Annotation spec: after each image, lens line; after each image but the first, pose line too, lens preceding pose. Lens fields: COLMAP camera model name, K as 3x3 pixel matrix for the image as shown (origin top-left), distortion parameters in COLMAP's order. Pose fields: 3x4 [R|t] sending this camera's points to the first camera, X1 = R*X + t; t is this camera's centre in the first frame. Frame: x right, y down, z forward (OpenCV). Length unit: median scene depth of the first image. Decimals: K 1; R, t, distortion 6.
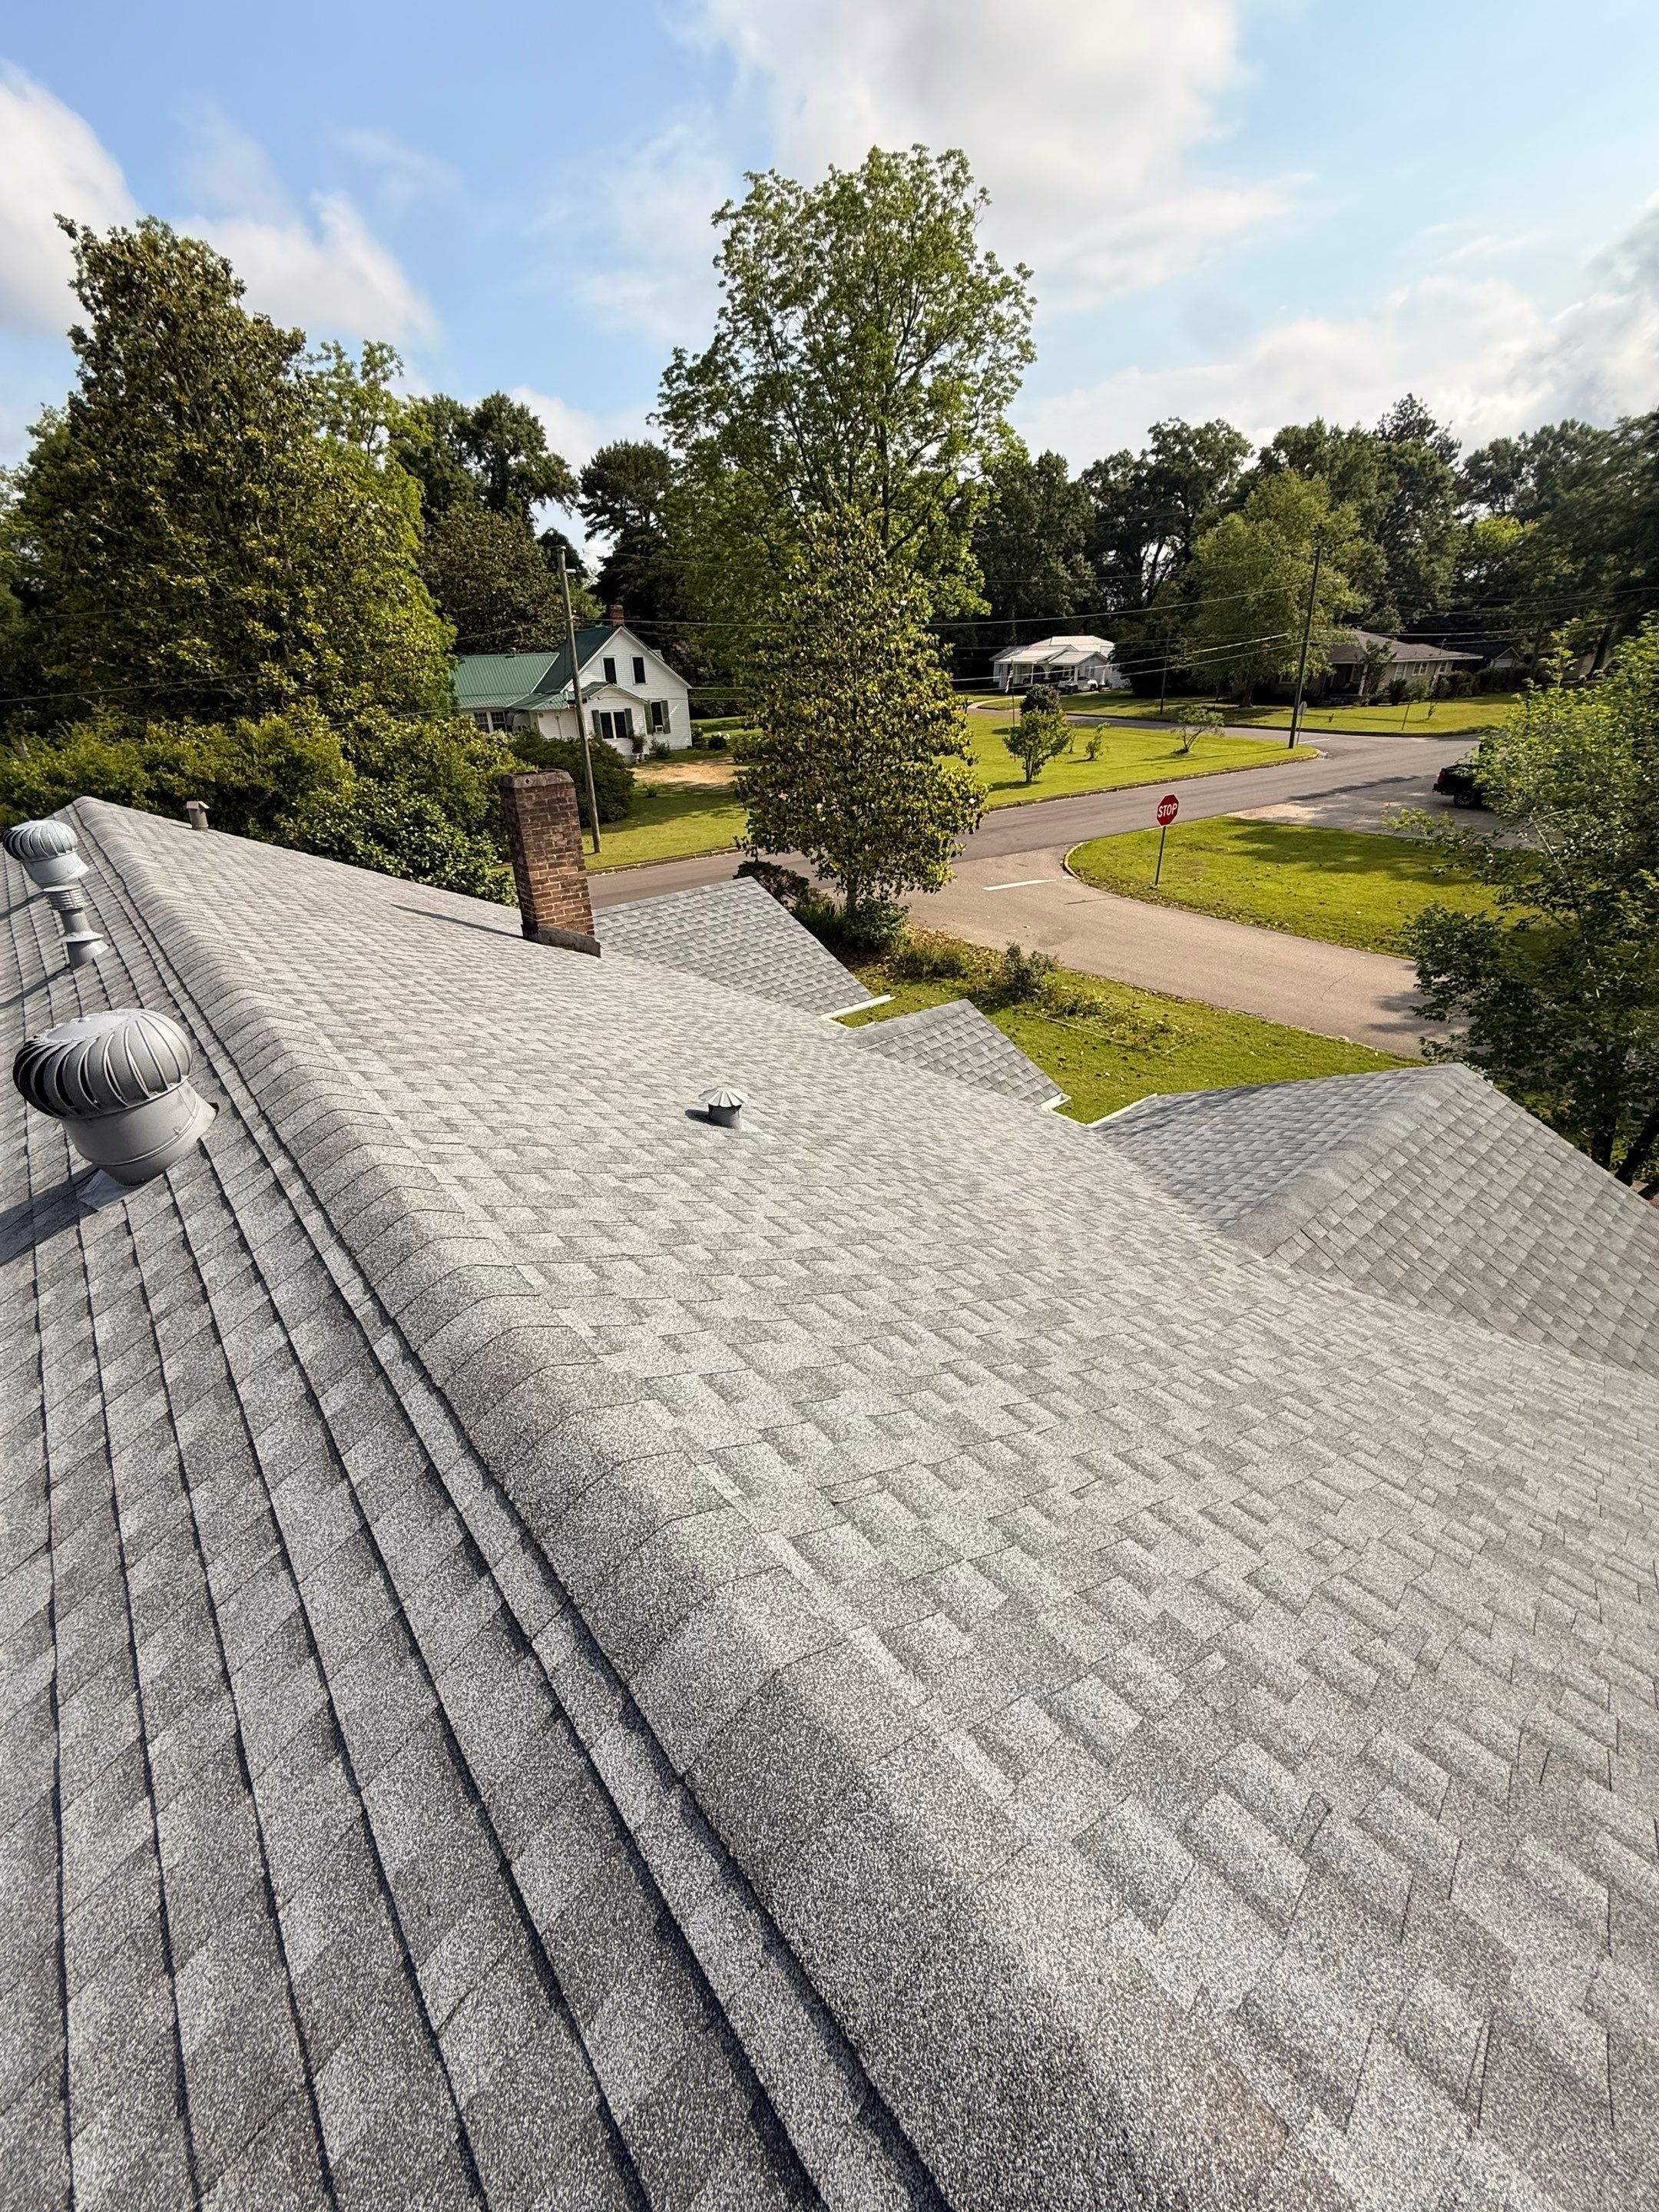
lens RADIAL K [[886.1, 0, 827.5], [0, 886.1, 1095.4], [0, 0, 1]] dist [0.001038, -0.000244]
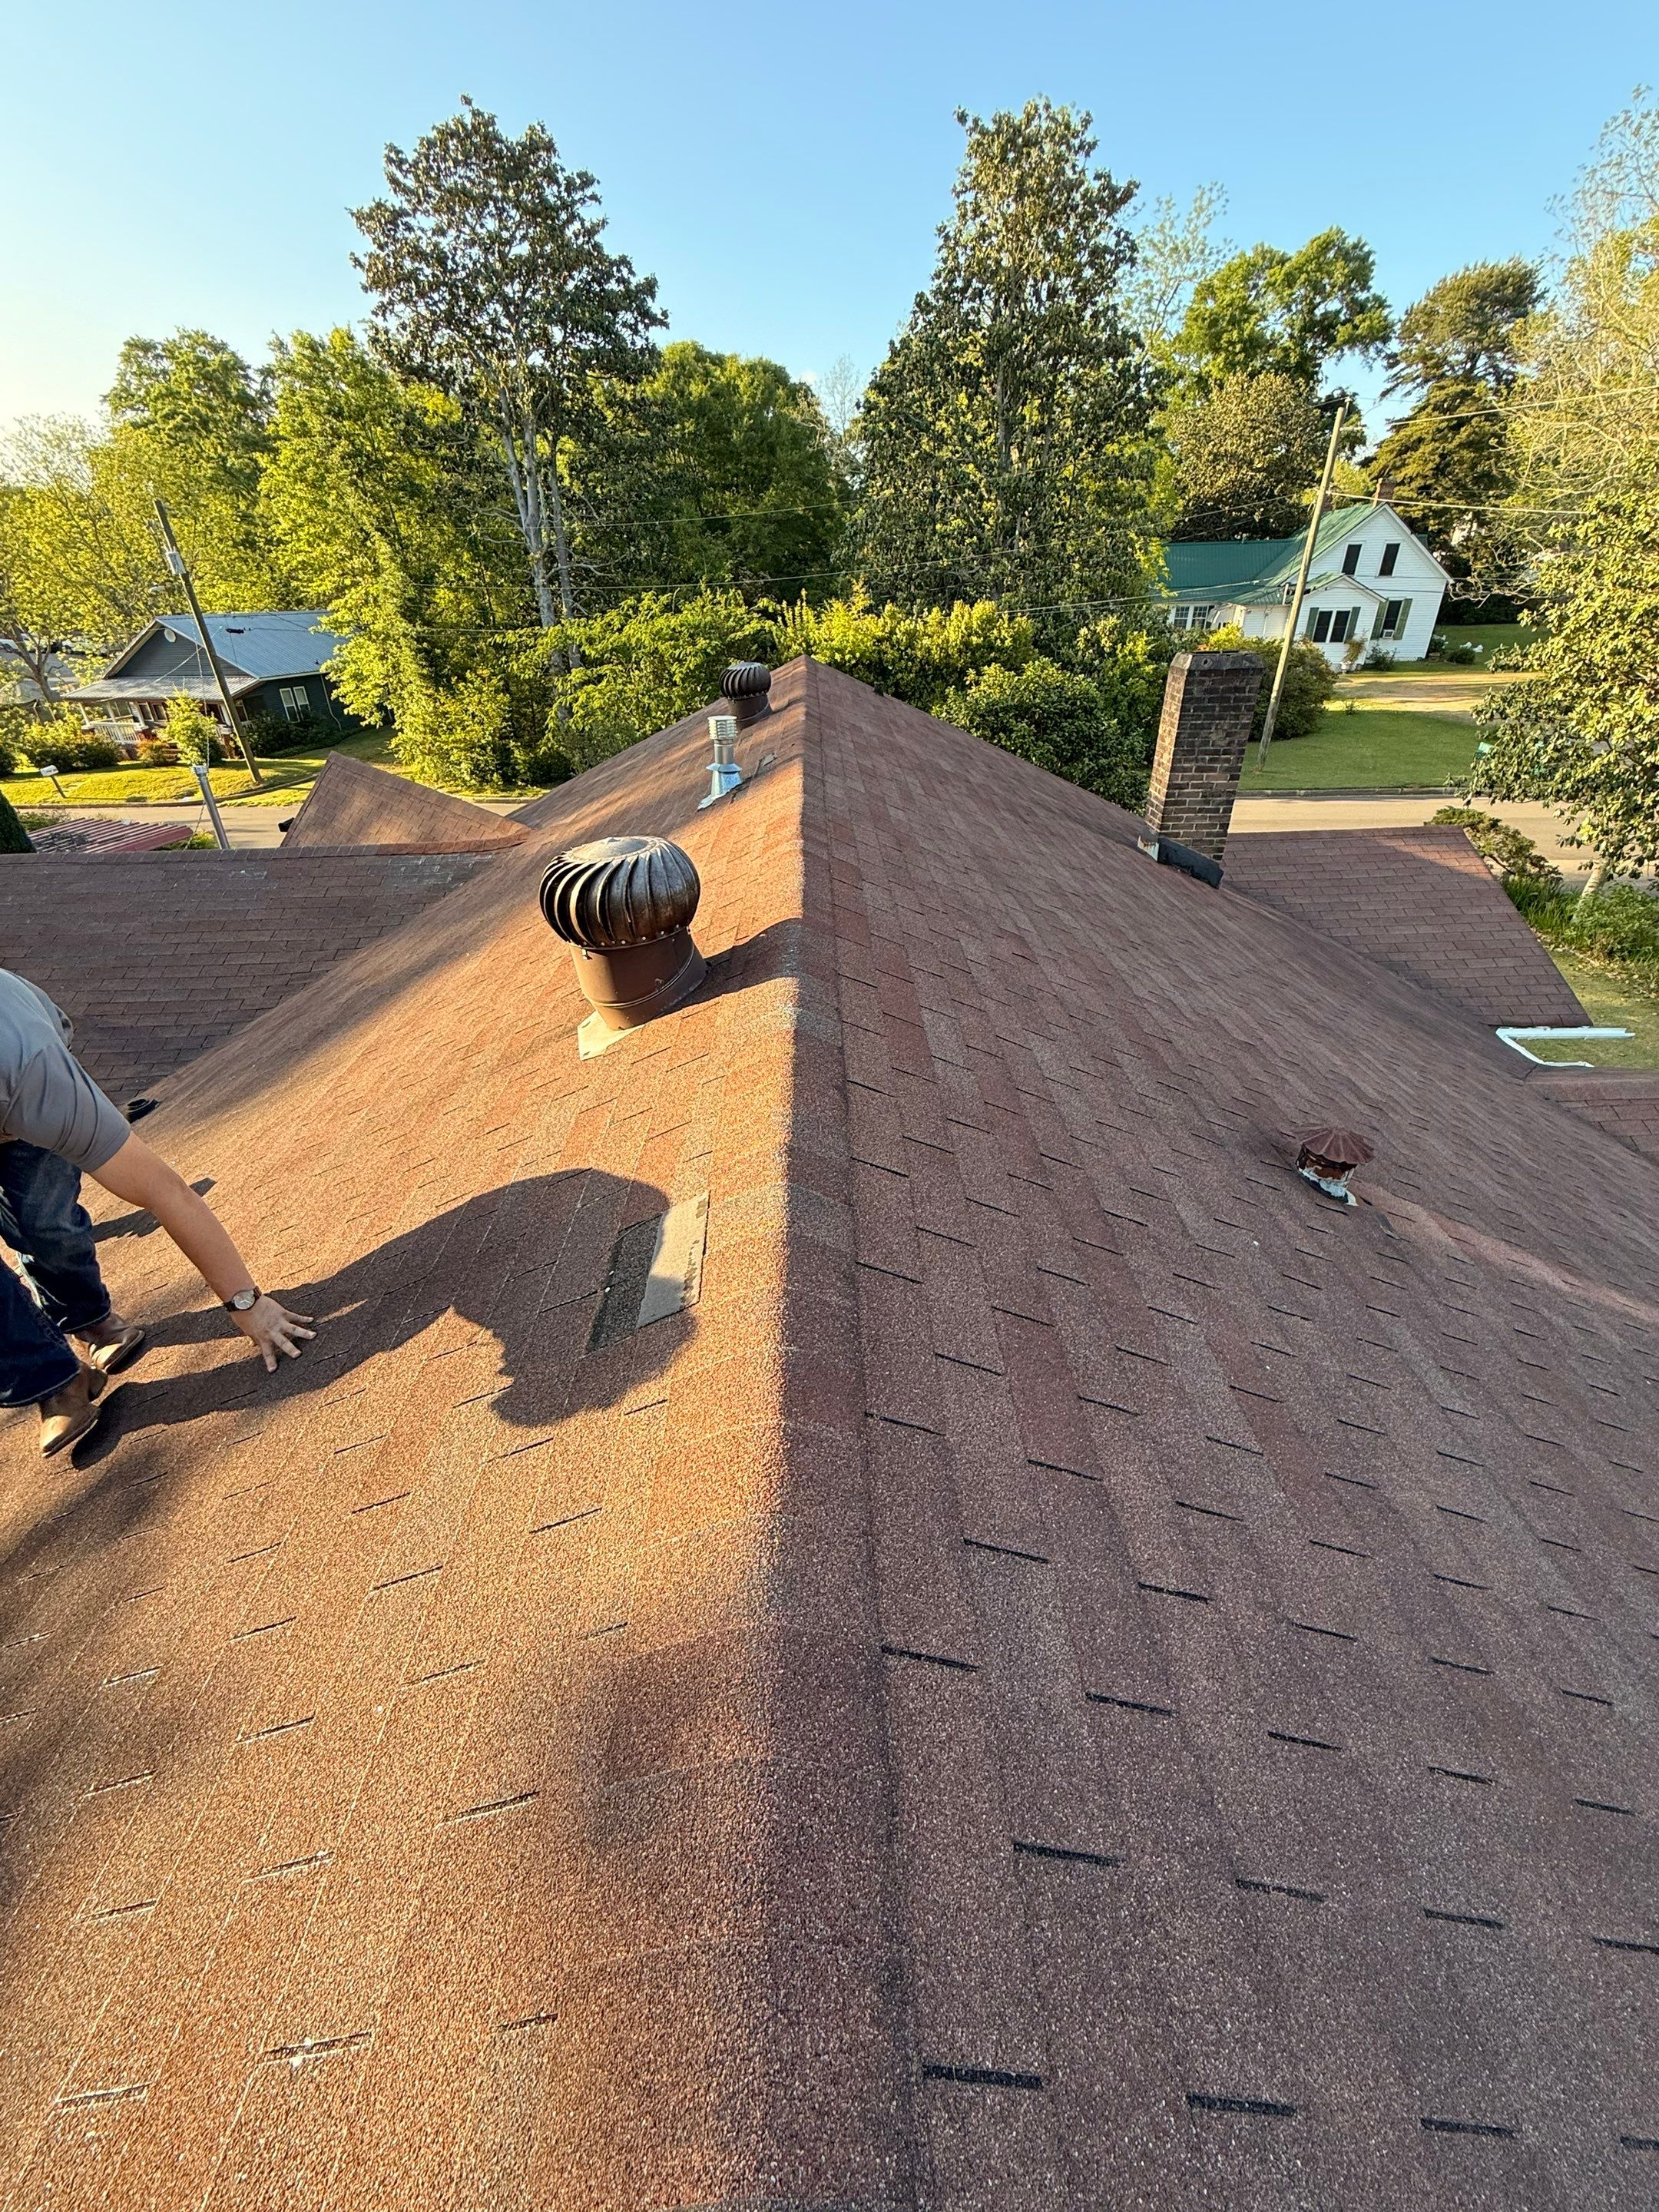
lens RADIAL K [[884.3, 0, 826.5], [0, 884.3, 1098.9], [0, 0, 1]] dist [-0.000037, -0.000418]
pose [[0.773647, 0.334684, -0.538012, -0.010208], [-0.281131, 0.942272, 0.181905, -0.006165], [0.567834, 0.010522, 0.823076, 0.039893]]
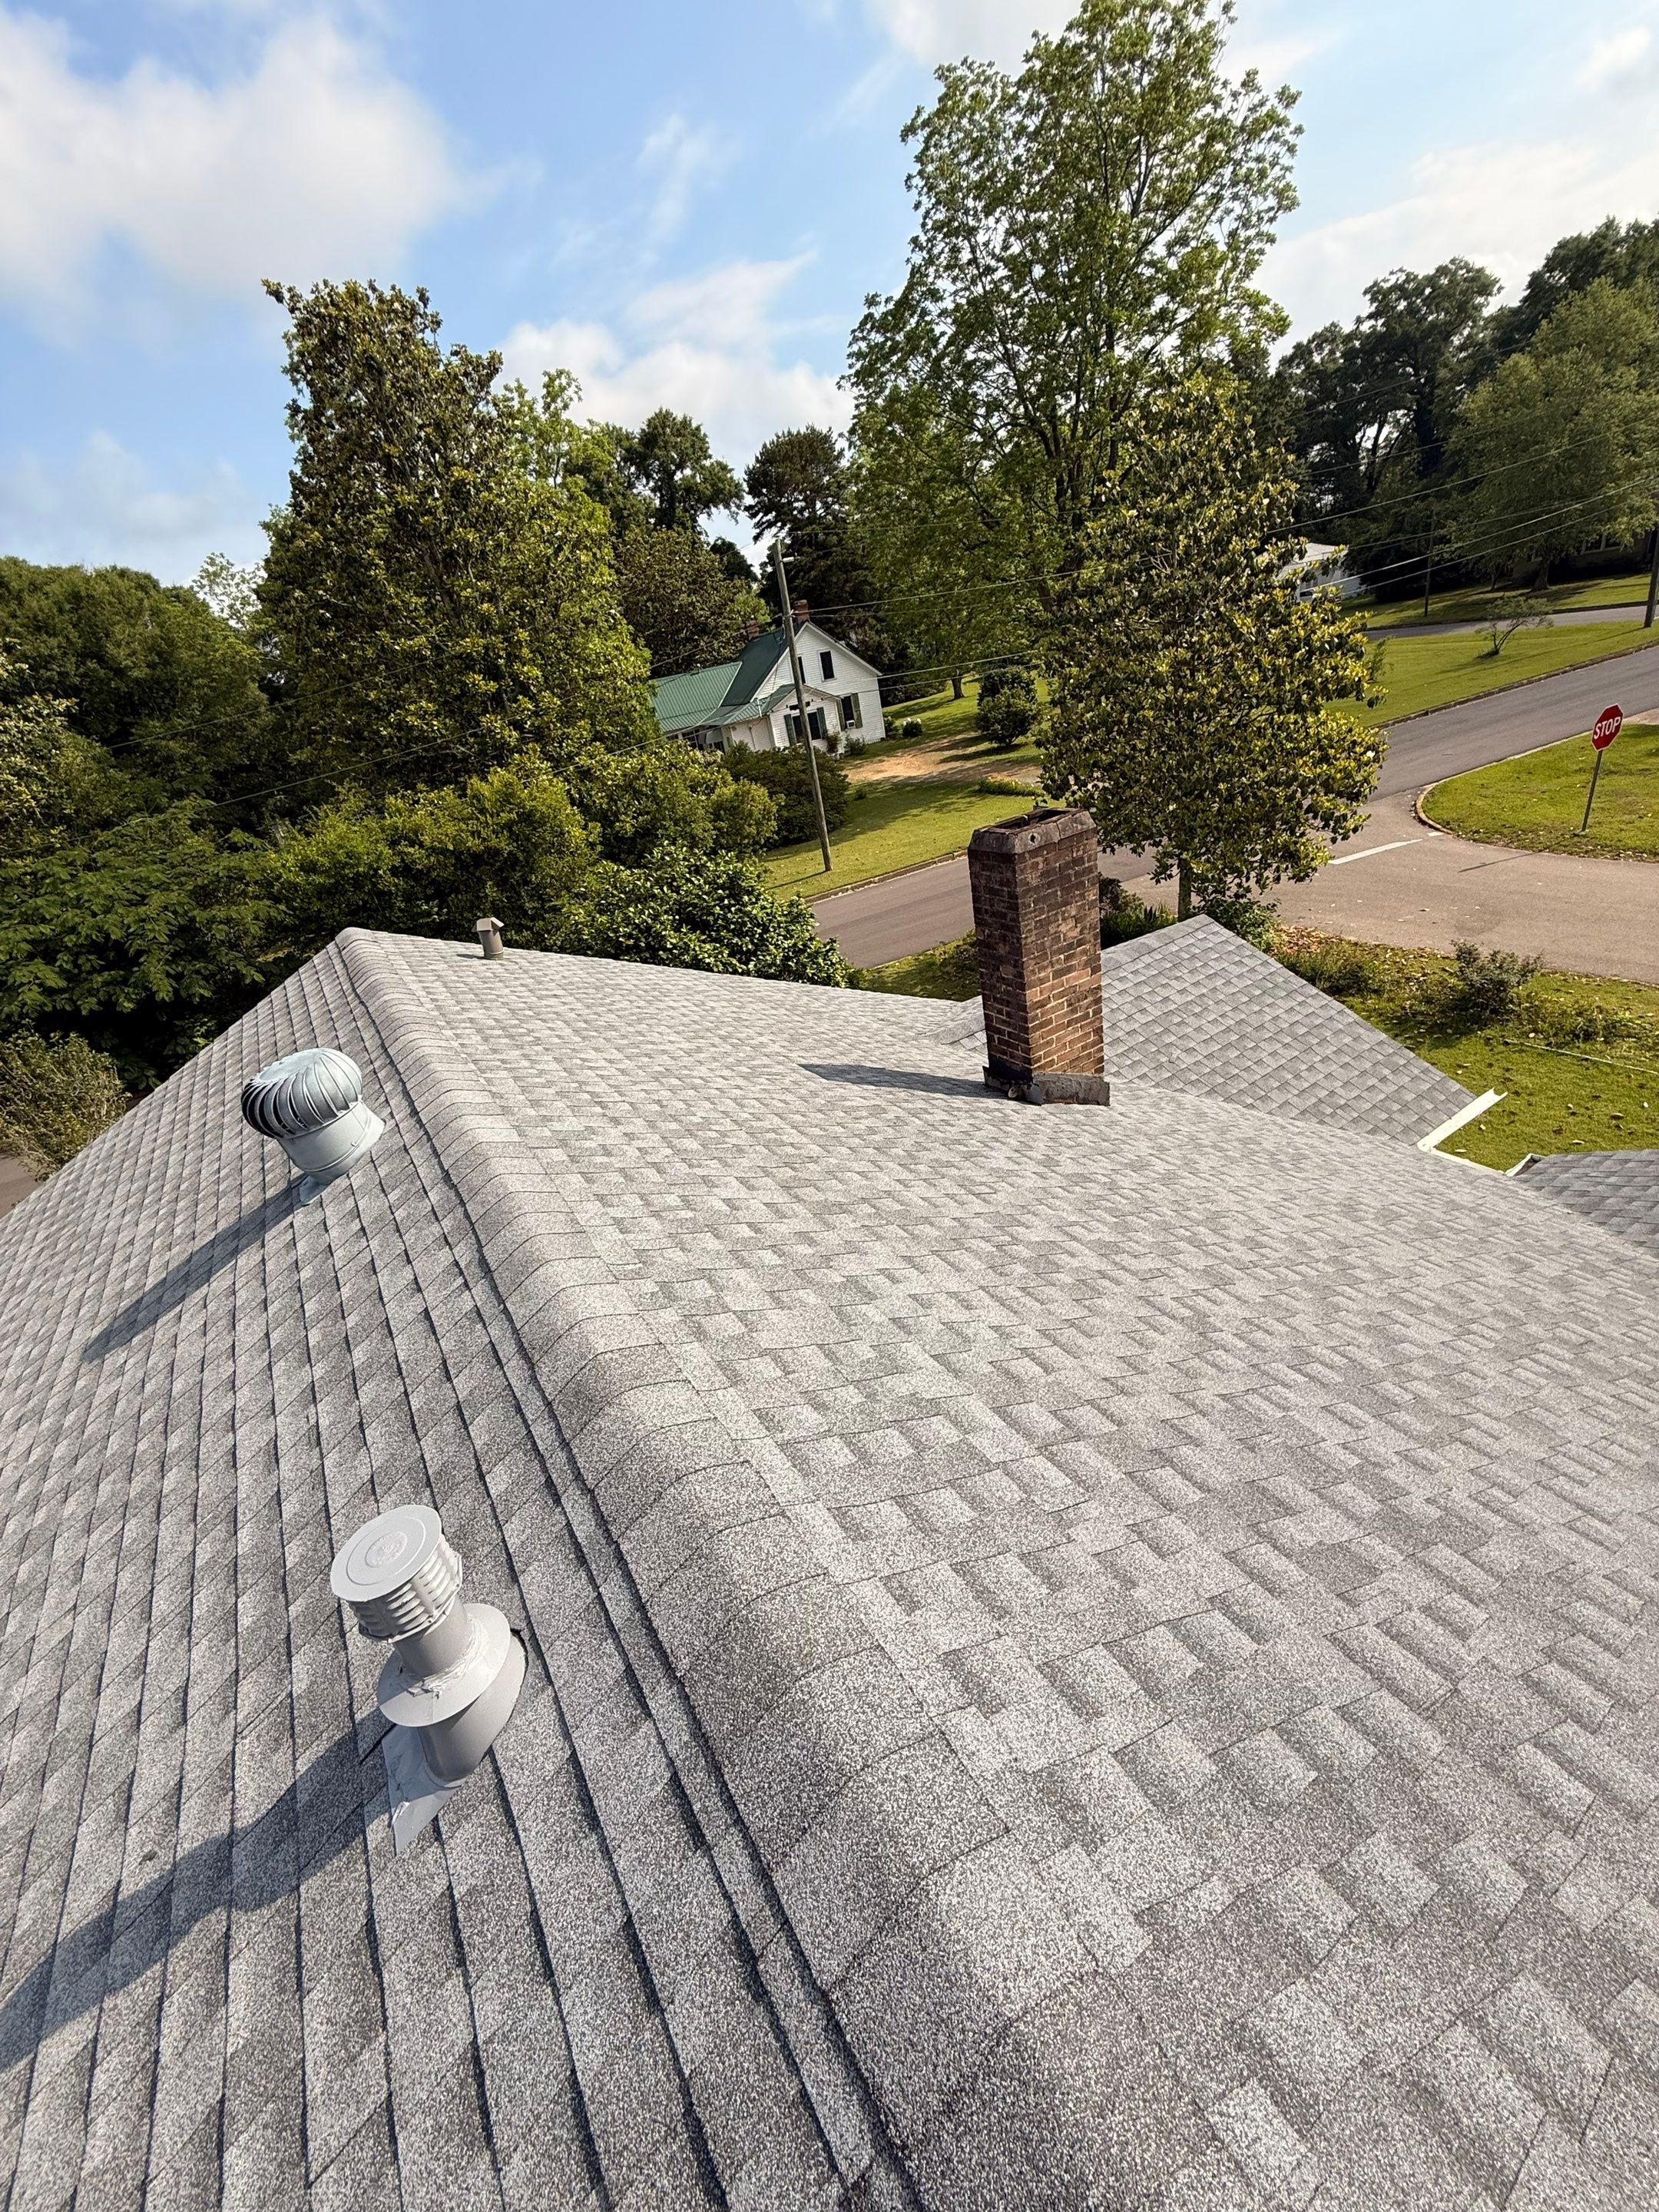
lens RADIAL K [[886.1, 0, 827.5], [0, 886.1, 1095.4], [0, 0, 1]] dist [0.001038, -0.000244]
pose [[0.977335, -0.067527, -0.200640, -0.127813], [0.070875, 0.997440, 0.009540, -0.072275], [0.199482, -0.023544, 0.979619, 0.146509]]
